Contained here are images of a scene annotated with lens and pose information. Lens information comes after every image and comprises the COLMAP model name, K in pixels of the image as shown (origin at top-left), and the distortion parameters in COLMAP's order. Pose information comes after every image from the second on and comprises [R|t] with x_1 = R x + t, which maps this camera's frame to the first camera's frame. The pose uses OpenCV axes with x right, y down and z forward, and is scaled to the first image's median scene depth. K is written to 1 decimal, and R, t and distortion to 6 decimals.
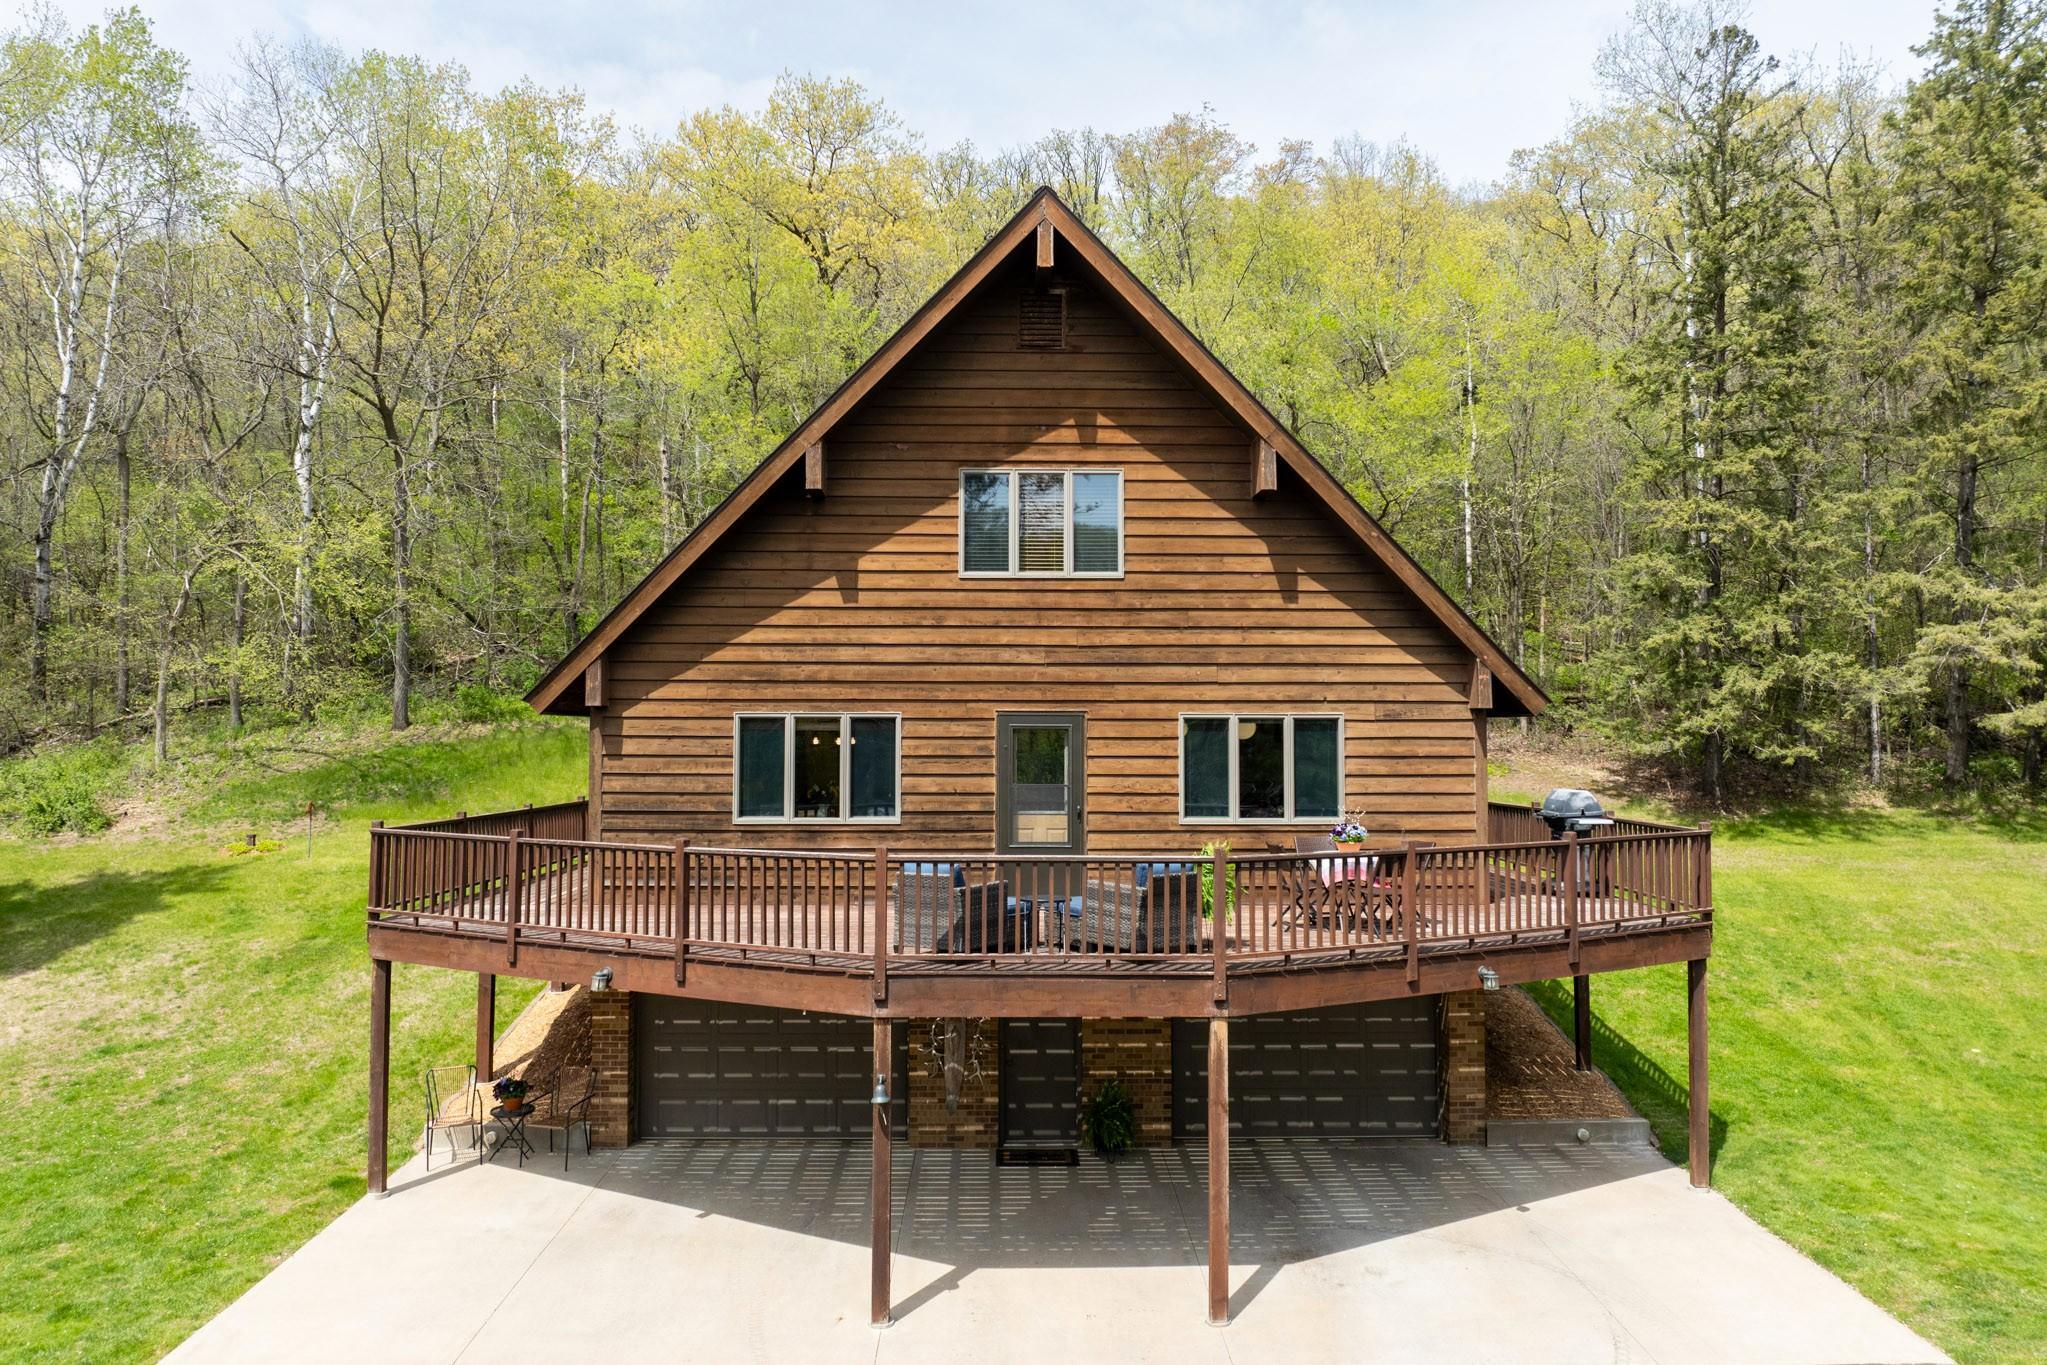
lens RADIAL K [[1420.7, 0, 1027.5], [0, 1420.7, 677.9], [0, 0, 1]] dist [-0.007229, -0.003738]
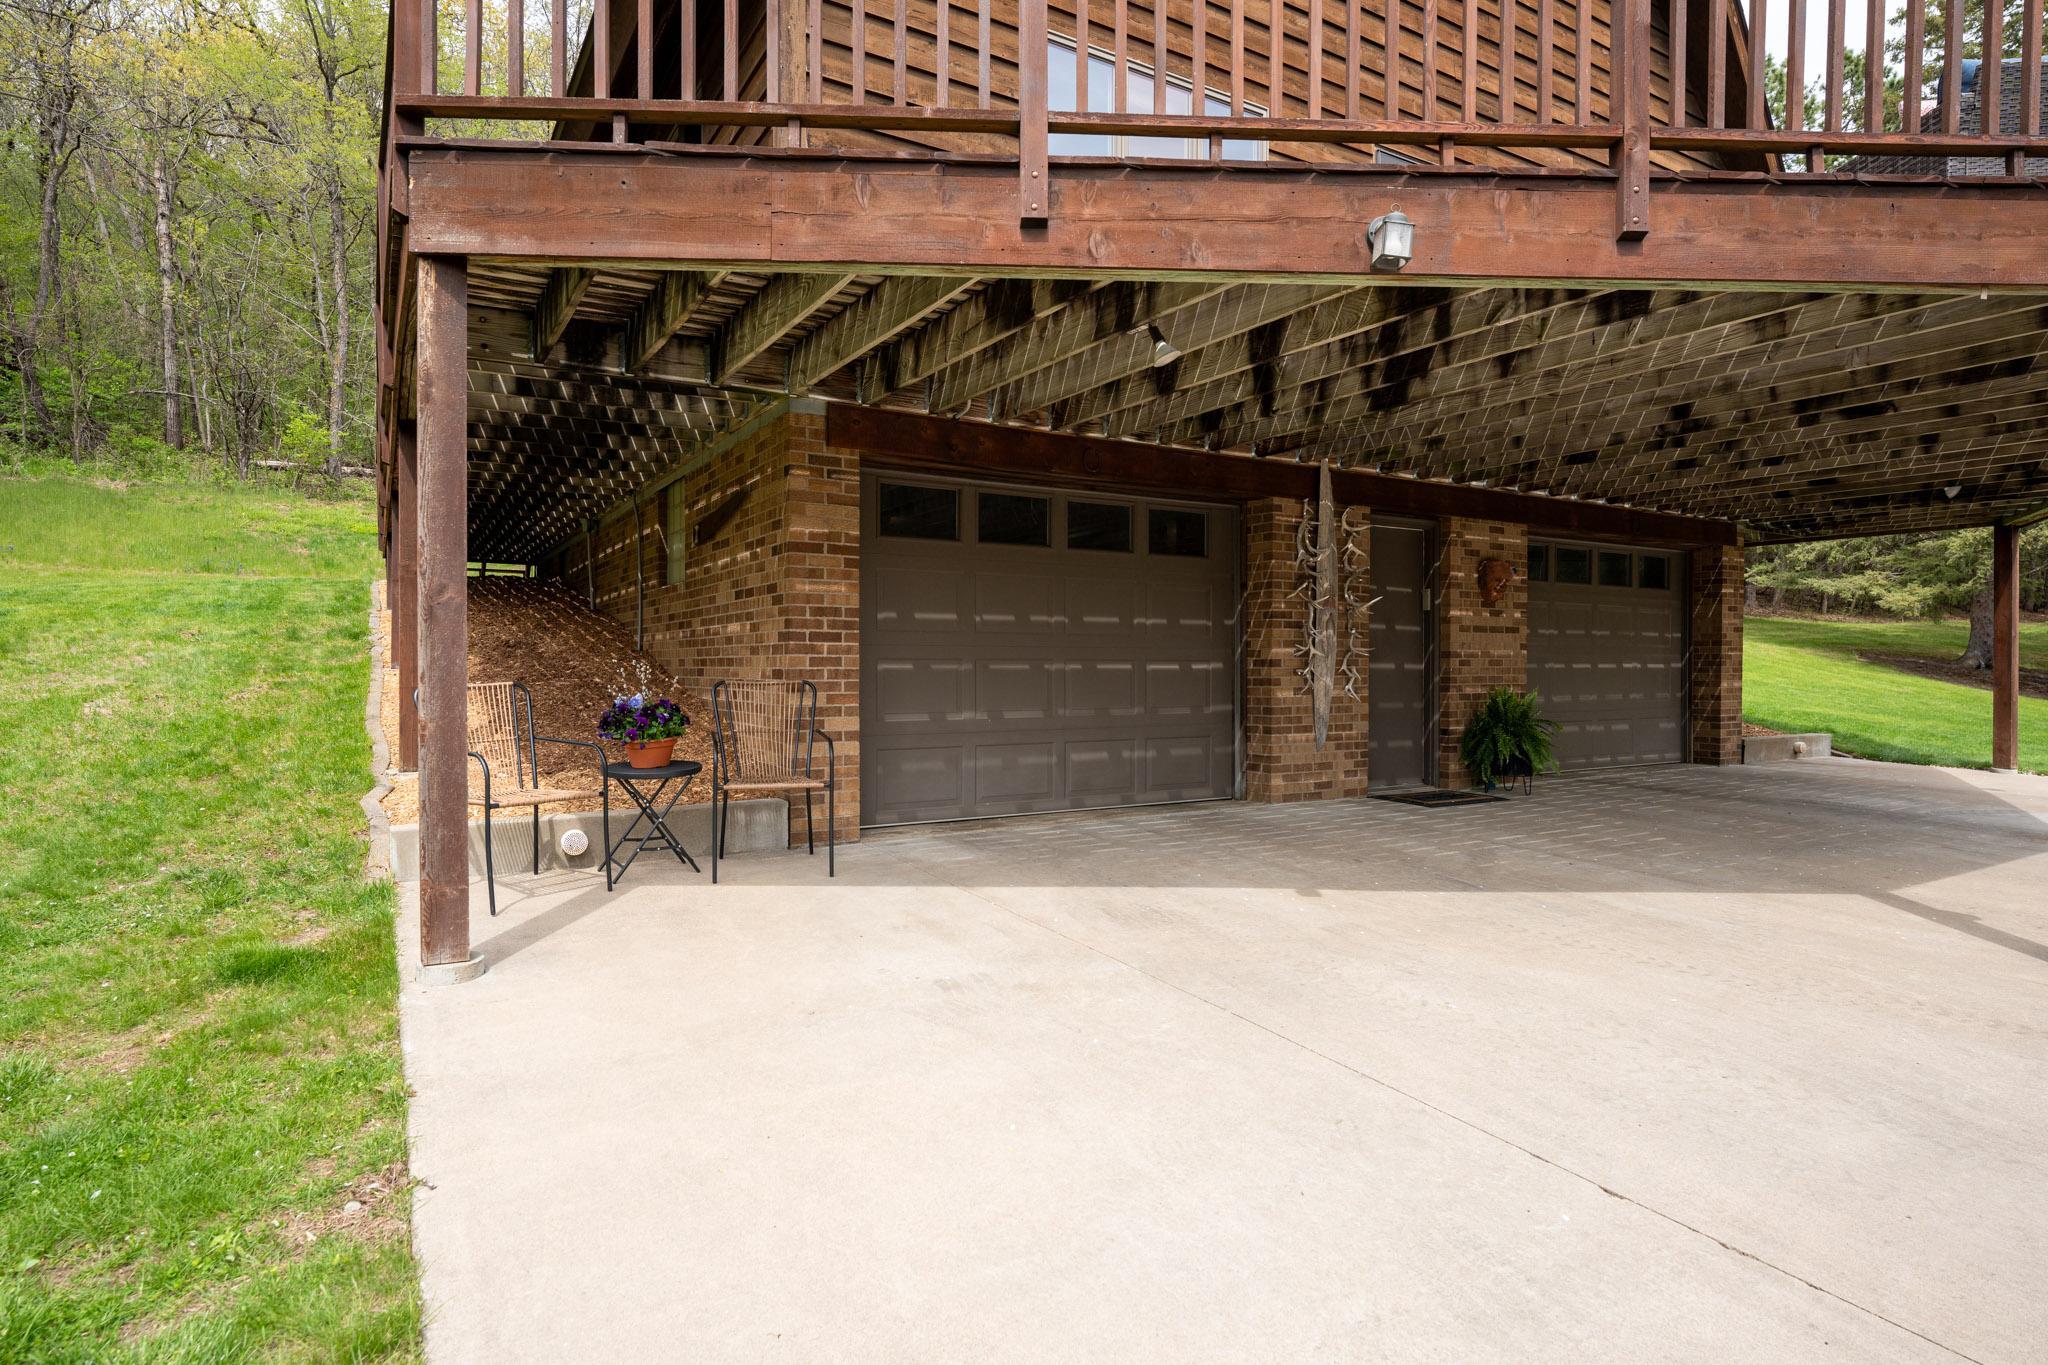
lens RADIAL K [[1040.6, 0, 1006.4], [0, 1040.6, 679.8], [0, 0, 1]] dist [-0.001090, -0.000500]
pose [[0.875390, -0.008944, 0.483335, -0.407749], [-0.016554, 0.998688, 0.048462, 0.251362], [-0.483135, -0.050424, 0.874093, 0.644030]]
